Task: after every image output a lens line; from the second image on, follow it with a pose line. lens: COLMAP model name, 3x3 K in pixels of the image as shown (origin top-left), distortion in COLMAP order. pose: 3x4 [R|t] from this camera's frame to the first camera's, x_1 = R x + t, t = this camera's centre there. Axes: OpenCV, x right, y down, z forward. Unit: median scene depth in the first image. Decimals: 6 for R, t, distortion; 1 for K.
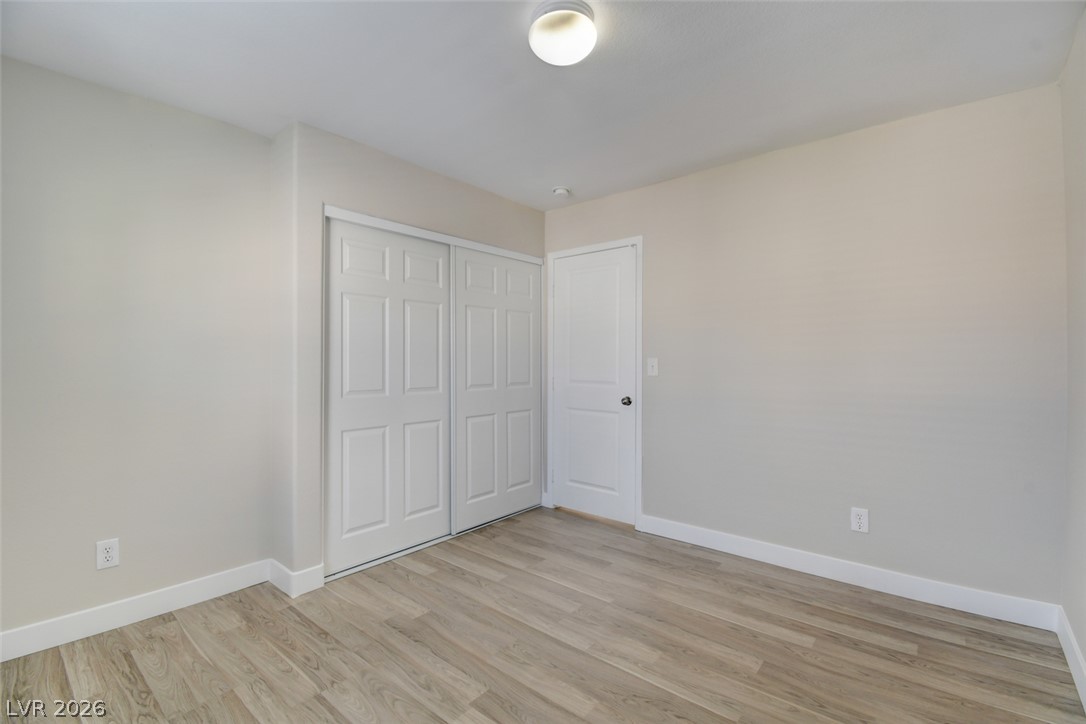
lens RADIAL K [[482.4, 0, 546.5], [0, 482.4, 365.4], [0, 0, 1]] dist [0.015970, -0.025136]
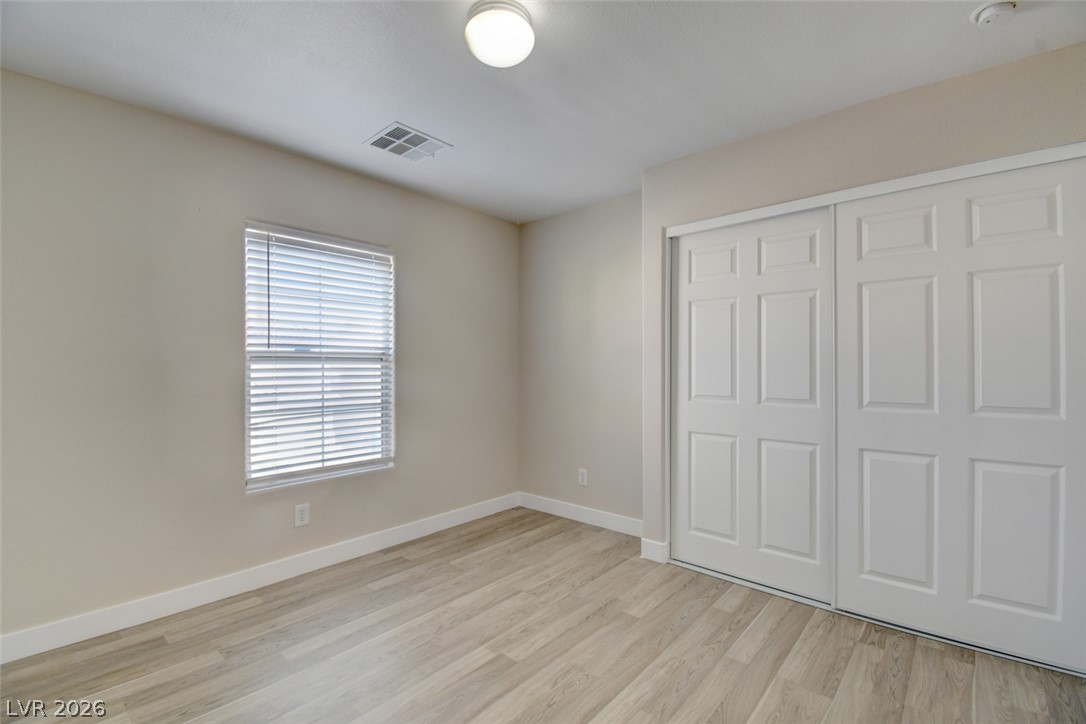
lens RADIAL K [[482.4, 0, 546.5], [0, 482.4, 365.4], [0, 0, 1]] dist [0.015970, -0.025136]
pose [[-0.031595, 0.002366, -0.999498, 0.646940], [-0.005015, 0.999984, 0.002526, -0.011344], [0.999488, 0.005092, -0.031583, 0.715621]]
